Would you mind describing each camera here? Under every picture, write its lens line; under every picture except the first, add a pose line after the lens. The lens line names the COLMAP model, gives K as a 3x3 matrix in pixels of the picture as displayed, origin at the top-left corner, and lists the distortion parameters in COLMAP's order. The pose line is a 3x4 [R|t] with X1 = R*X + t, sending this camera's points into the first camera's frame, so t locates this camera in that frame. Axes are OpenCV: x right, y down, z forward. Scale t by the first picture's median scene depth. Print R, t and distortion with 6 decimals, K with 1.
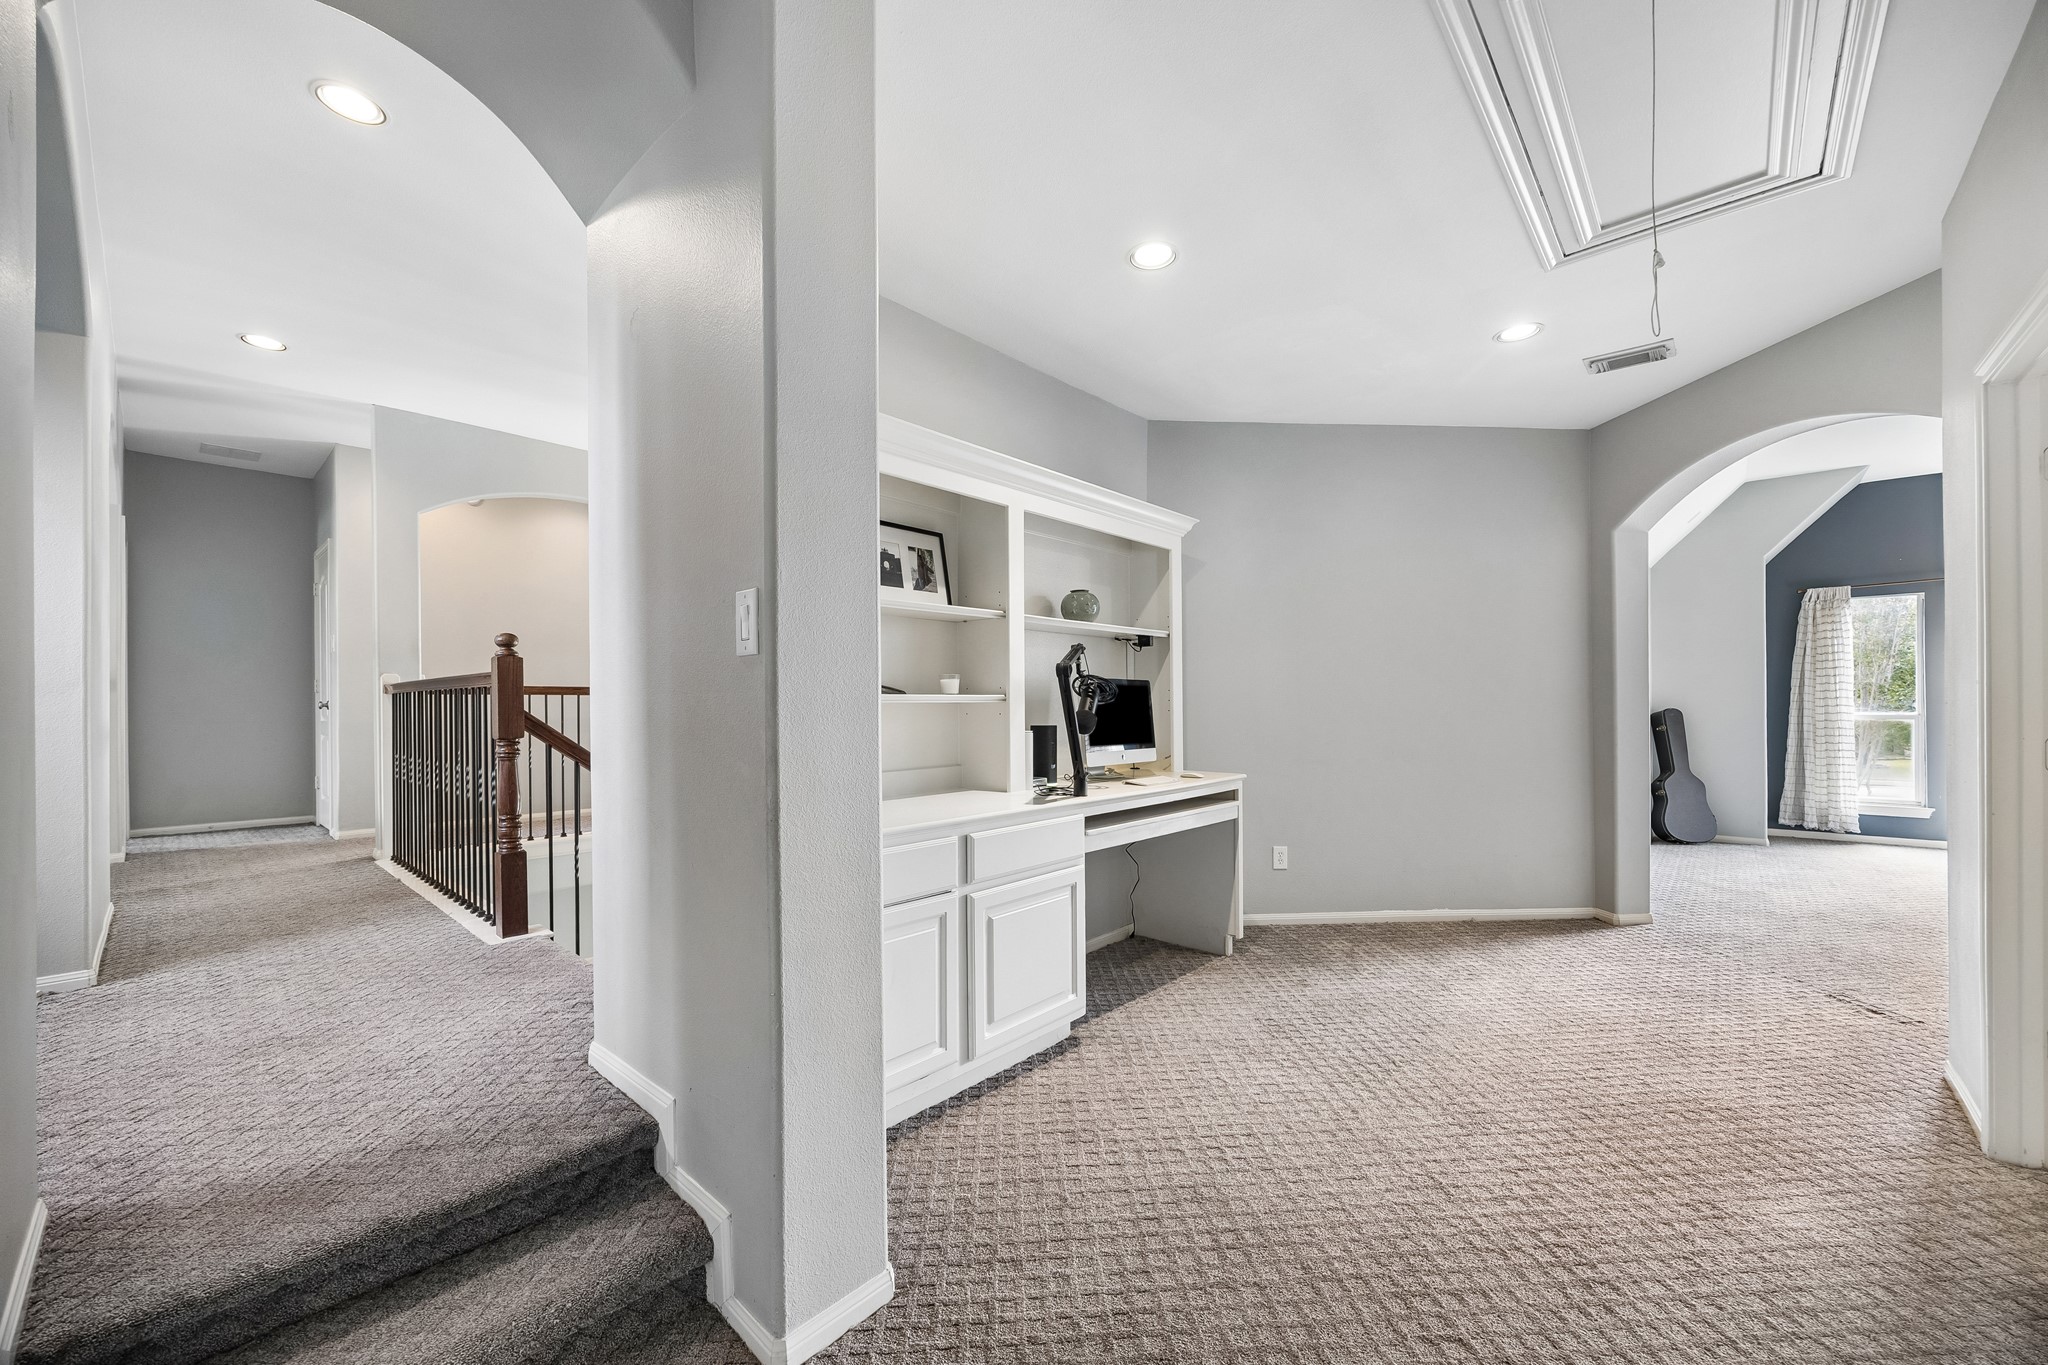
lens RADIAL K [[784.0, 0, 1021.3], [0, 784.0, 698.2], [0, 0, 1]] dist [-0.003730, -0.000365]
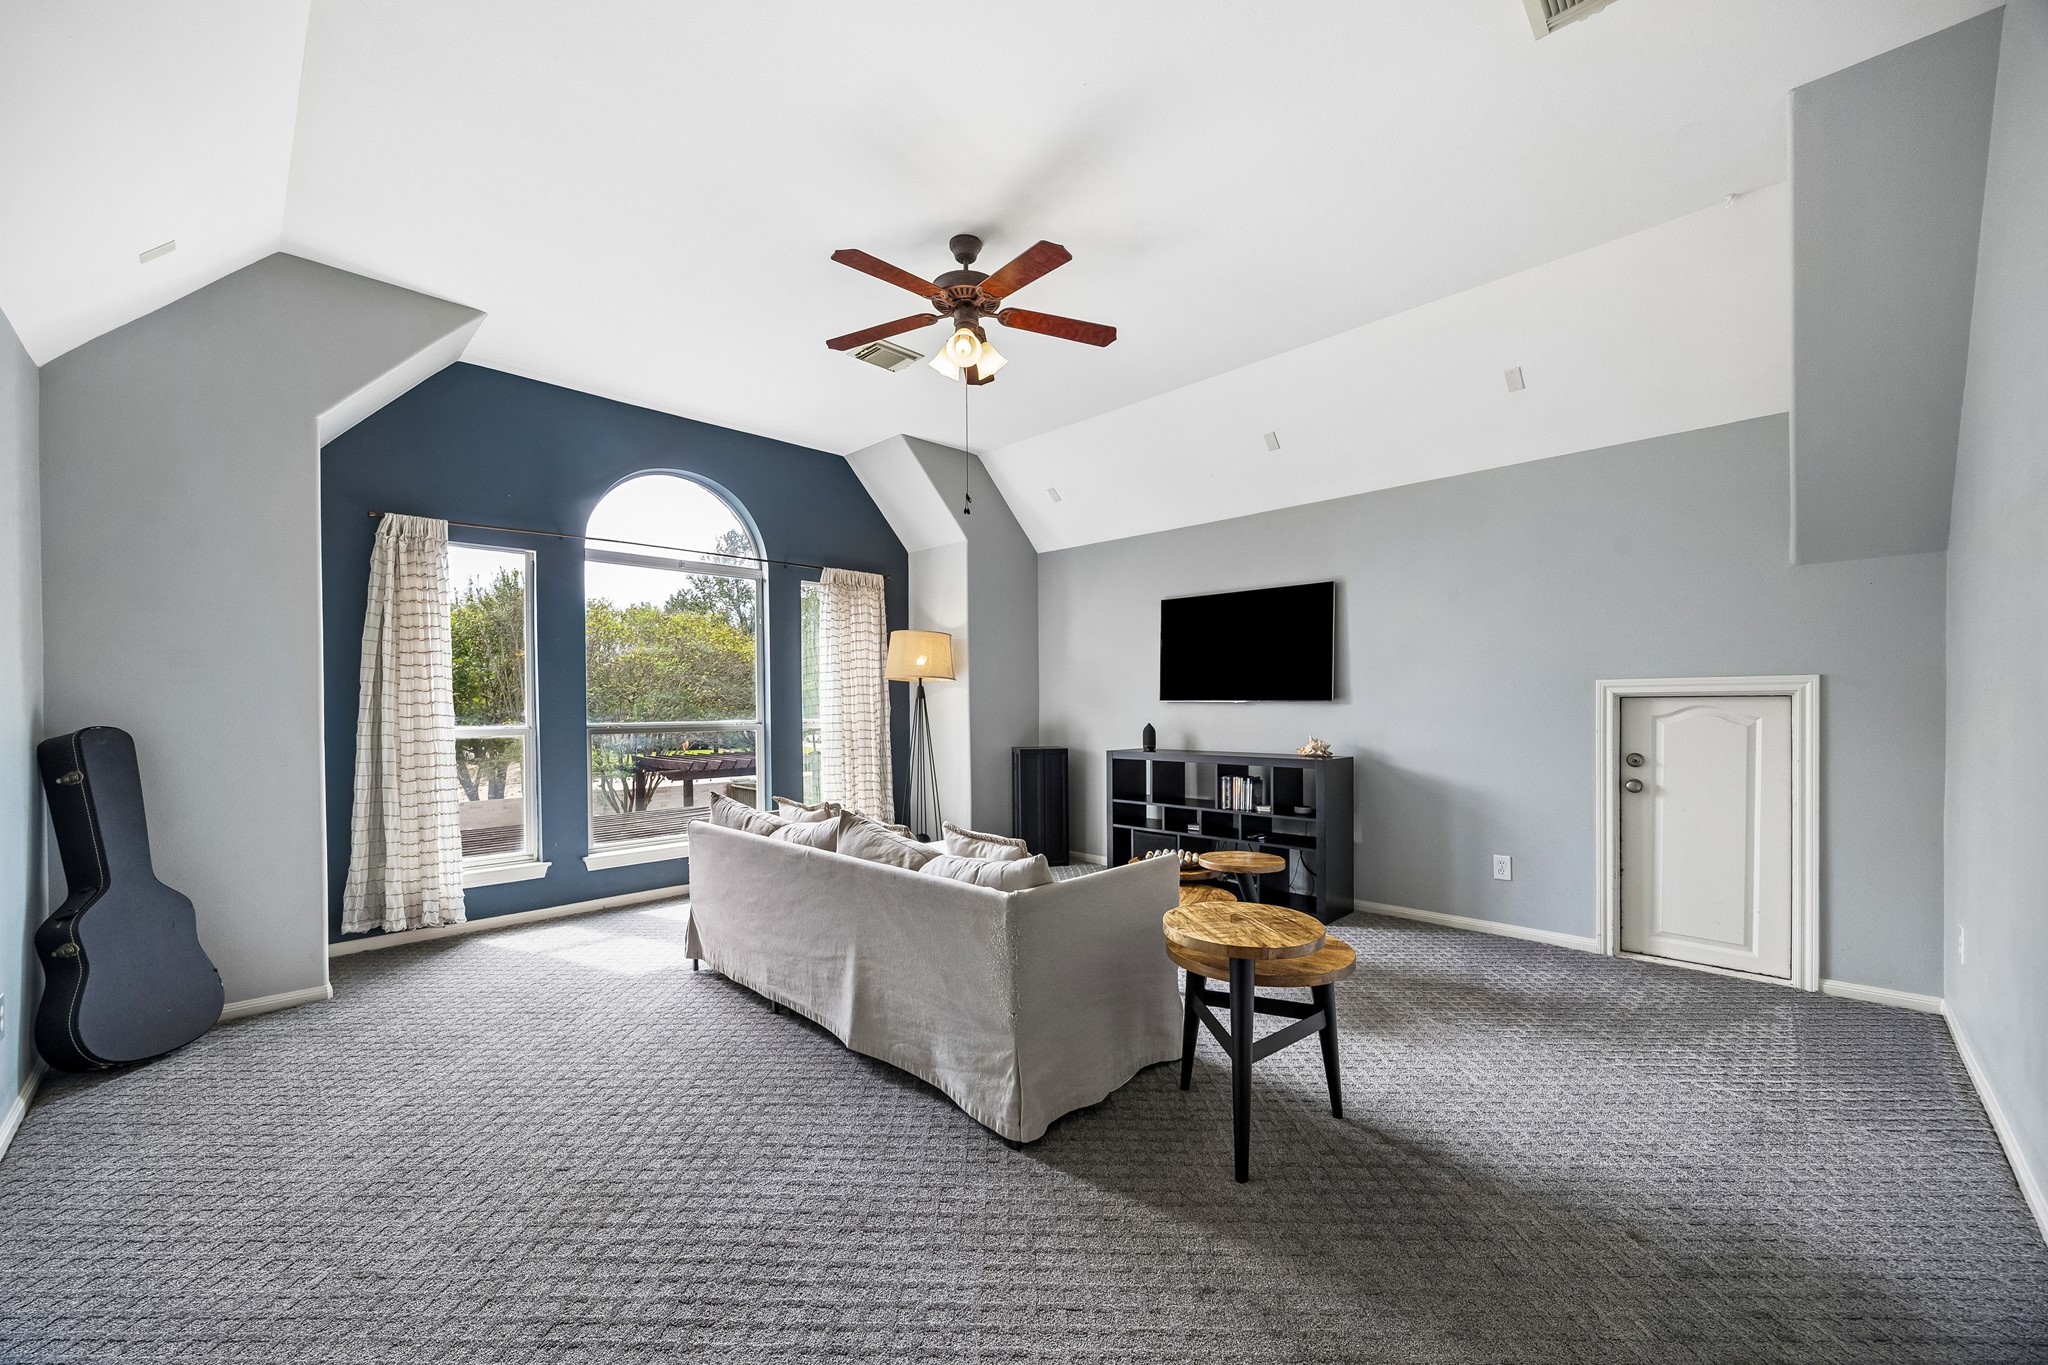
lens RADIAL K [[784.0, 0, 996.9], [0, 784.0, 712.9], [0, 0, 1]] dist [-0.003730, -0.000365]
pose [[0.060893, -0.004898, 0.998132, 0.466086], [0.003105, 0.999984, 0.004718, 0.005796], [-0.998139, 0.002812, 0.060907, 0.523171]]
